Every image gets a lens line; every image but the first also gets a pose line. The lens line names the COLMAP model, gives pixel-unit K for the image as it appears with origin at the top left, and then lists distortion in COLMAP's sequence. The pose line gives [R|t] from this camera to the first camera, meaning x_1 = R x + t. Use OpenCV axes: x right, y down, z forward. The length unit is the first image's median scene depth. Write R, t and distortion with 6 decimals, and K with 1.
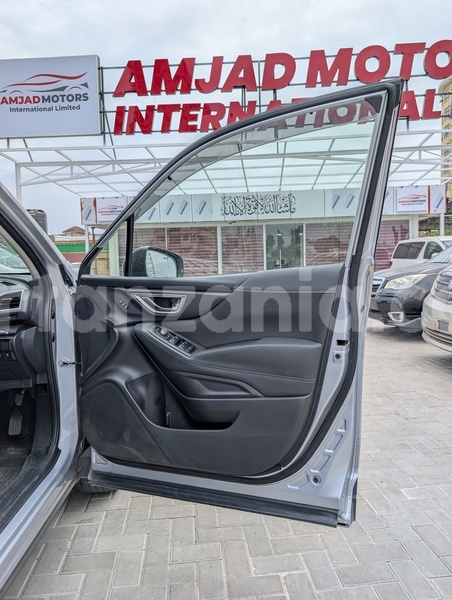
lens RADIAL K [[431.9, 0, 228.5], [0, 431.9, 288.2], [0, 0, 1]] dist [0.006692, -0.006120]
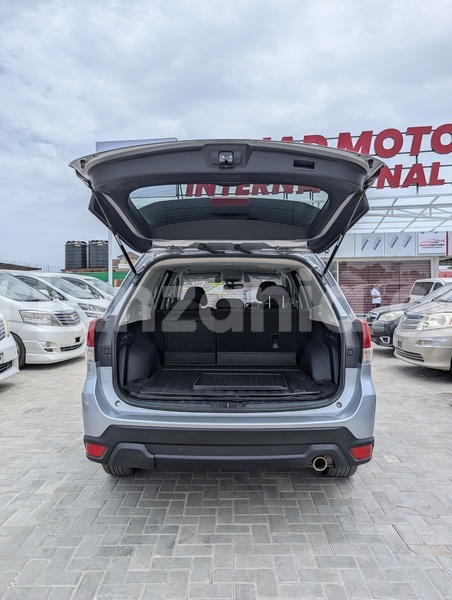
lens RADIAL K [[431.3, 0, 234.7], [0, 431.3, 291.1], [0, 0, 1]] dist [0.007198, -0.000560]
pose [[0.995797, 0.023267, -0.088588, 0.004691], [-0.027843, 0.998322, -0.050770, -0.005995], [0.087258, 0.053023, 0.994774, -0.273172]]
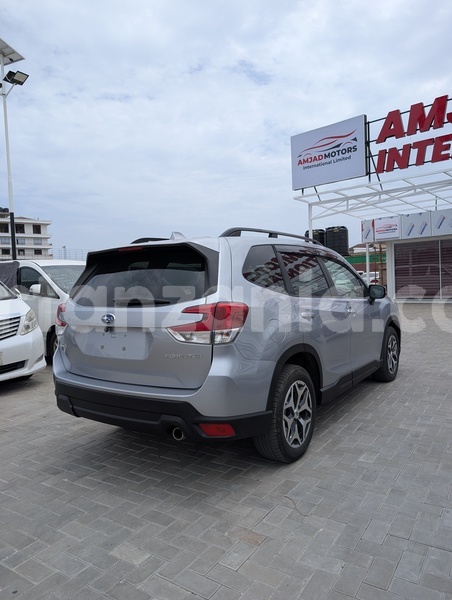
lens RADIAL K [[433.2, 0, 237.2], [0, 433.2, 285.9], [0, 0, 1]] dist [0.003656, 0.000860]
pose [[0.784833, -0.001247, -0.619706, 0.192261], [-0.010075, 0.999840, -0.014772, -0.010021], [0.619625, 0.017838, 0.784695, -0.221898]]
